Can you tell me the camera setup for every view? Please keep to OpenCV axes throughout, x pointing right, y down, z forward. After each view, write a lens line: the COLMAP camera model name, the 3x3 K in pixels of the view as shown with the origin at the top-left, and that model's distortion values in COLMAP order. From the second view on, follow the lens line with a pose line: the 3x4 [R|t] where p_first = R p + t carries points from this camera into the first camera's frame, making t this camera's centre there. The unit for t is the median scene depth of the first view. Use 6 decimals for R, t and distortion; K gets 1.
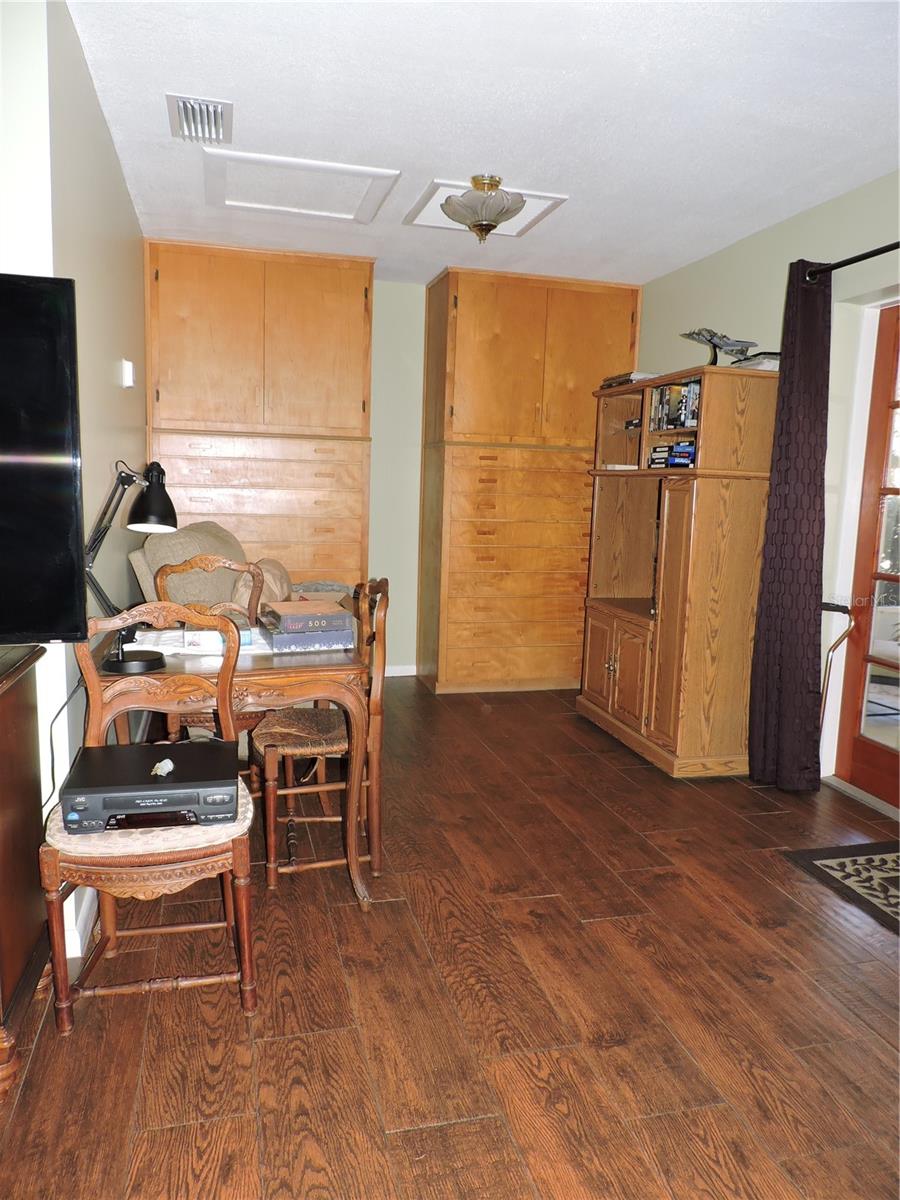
lens RADIAL K [[853.9, 0, 453.3], [0, 853.9, 602.0], [0, 0, 1]] dist [-0.025772, 0.008446]
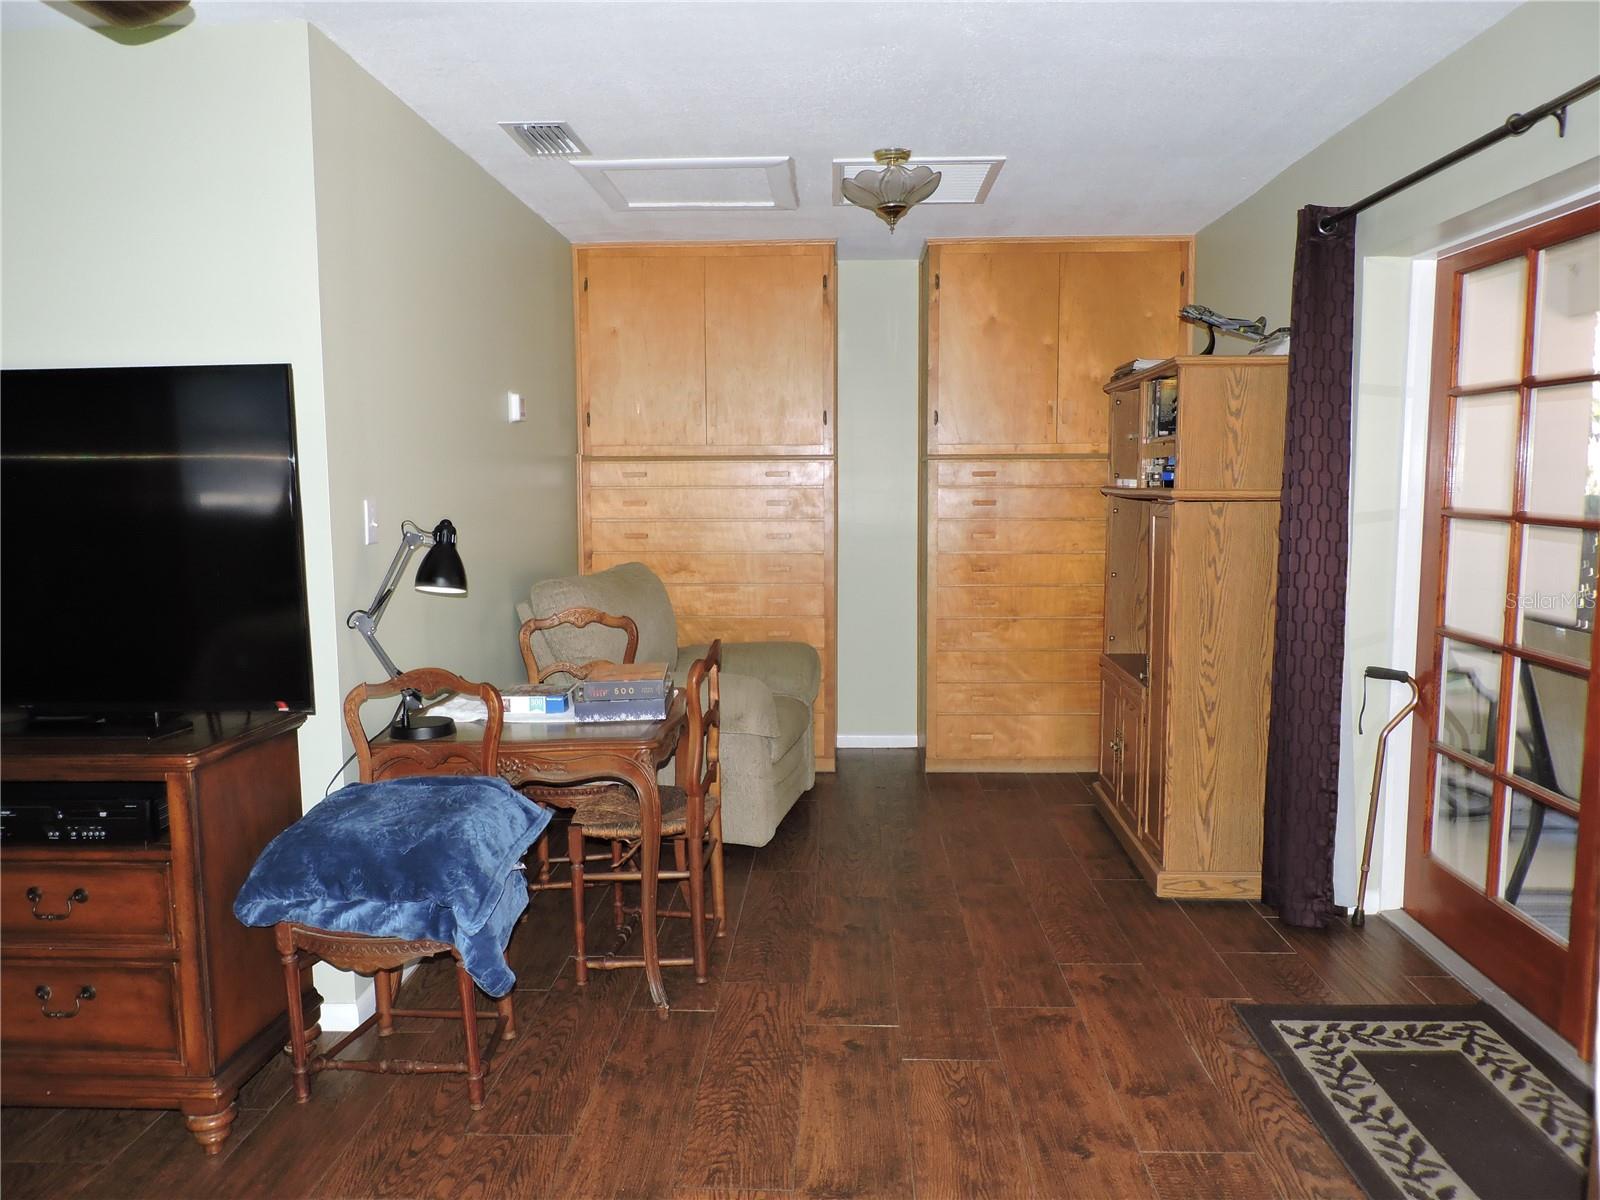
lens RADIAL K [[1138.5, 0, 805.8], [0, 1138.5, 601.6], [0, 0, 1]] dist [-0.025772, 0.008446]
pose [[0.955353, -0.004507, -0.295432, 0.260412], [-0.005561, 0.999432, -0.033229, -0.020434], [0.295414, 0.033389, 0.954786, -0.061235]]
